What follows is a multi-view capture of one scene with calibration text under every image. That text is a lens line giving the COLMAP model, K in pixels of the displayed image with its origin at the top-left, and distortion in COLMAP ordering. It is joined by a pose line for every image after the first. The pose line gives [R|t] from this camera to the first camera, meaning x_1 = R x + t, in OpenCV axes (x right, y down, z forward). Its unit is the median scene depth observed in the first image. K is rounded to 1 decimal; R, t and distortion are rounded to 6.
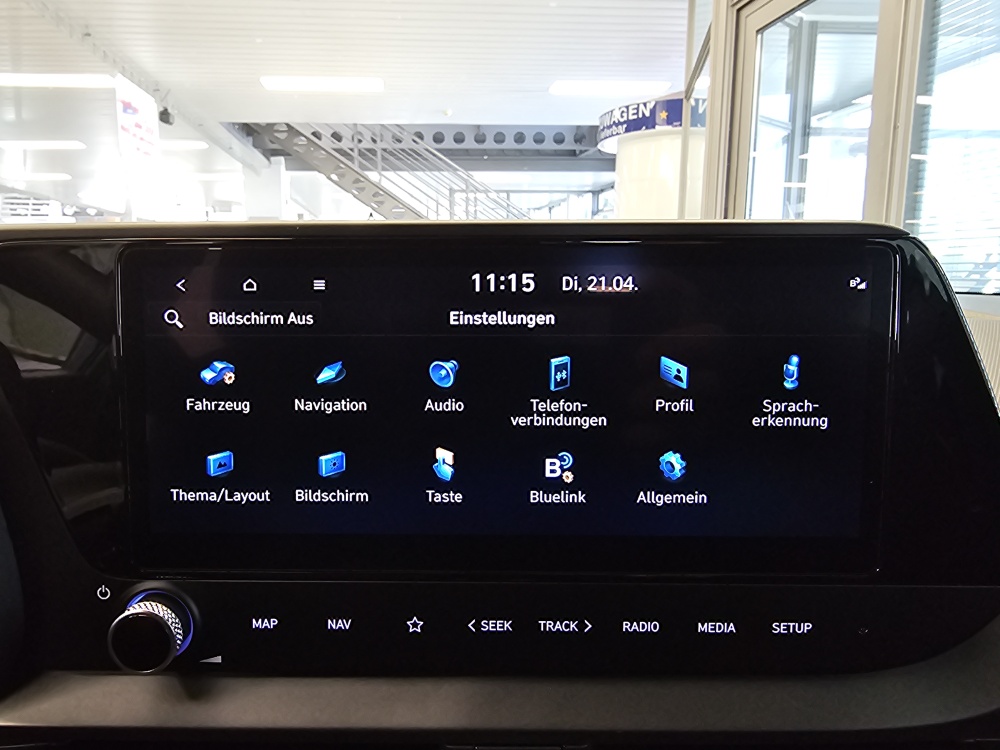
lens RADIAL K [[663.1, 0, 470.6], [0, 663.1, 369.9], [0, 0, 1]] dist [0.000571, -0.001134]
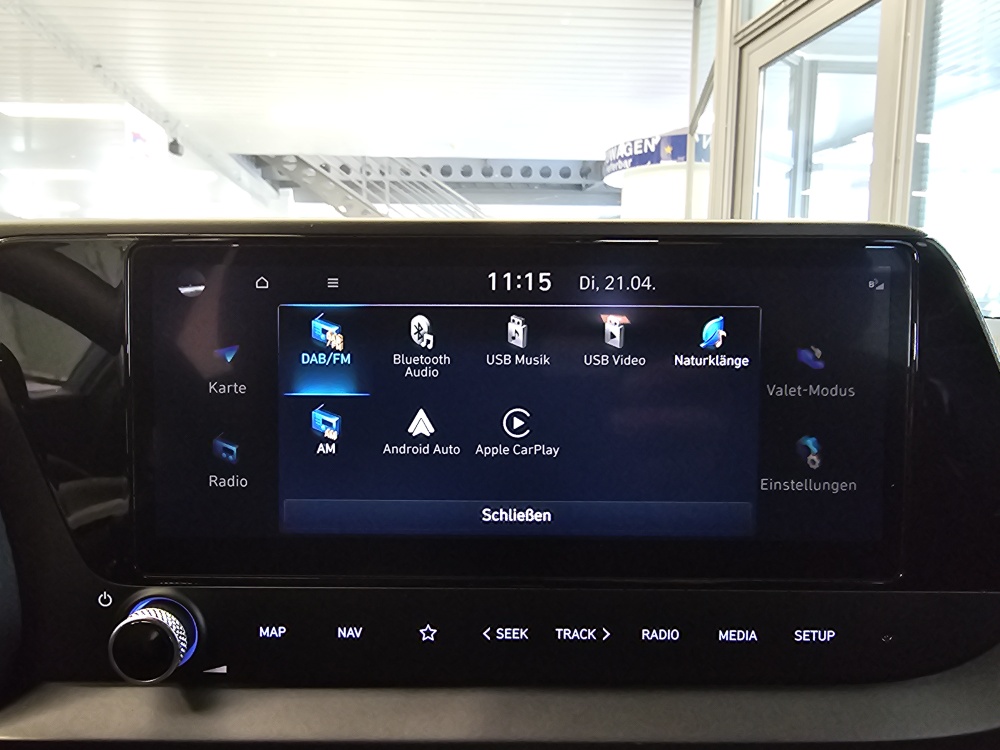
lens RADIAL K [[663.1, 0, 485.5], [0, 663.1, 379.8], [0, 0, 1]] dist [0.000571, -0.001134]
pose [[0.999911, 0.003632, 0.012809, -0.013807], [-0.003197, 0.999424, -0.033777, 0.047523], [-0.012925, 0.033733, 0.999347, 0.018165]]
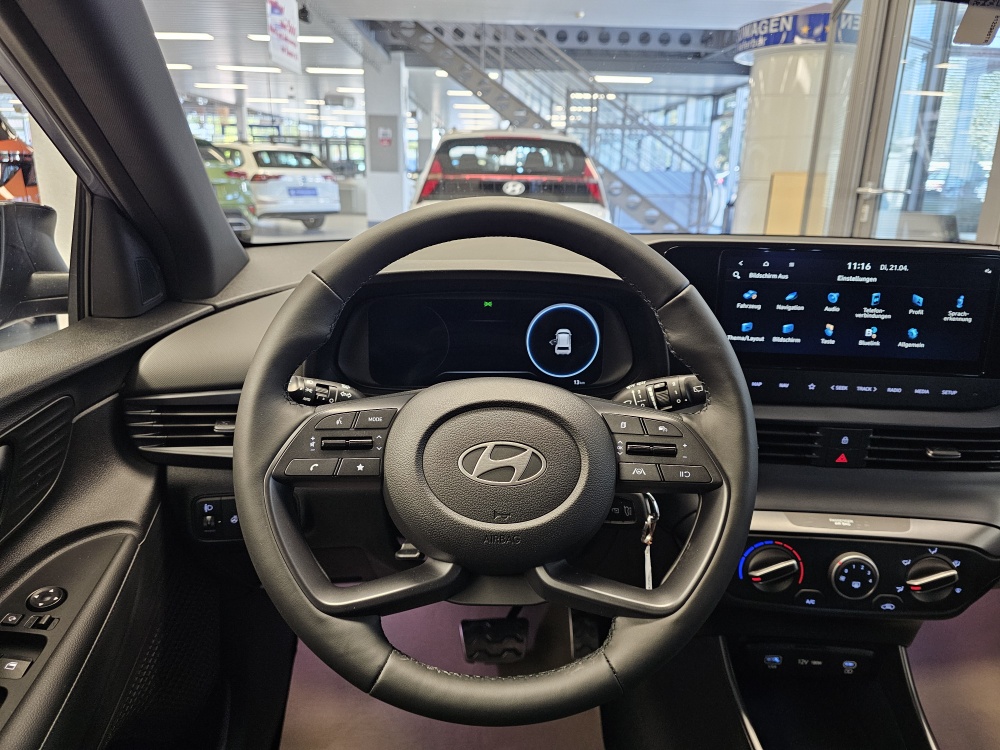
lens RADIAL K [[679.2, 0, 498.2], [0, 679.2, 364.9], [0, 0, 1]] dist [0.057830, -0.066196]
pose [[0.998653, 0.039434, -0.033721, -1.331291], [-0.034358, 0.989593, 0.139731, -0.070021], [0.038881, -0.138384, 0.989615, -1.952604]]
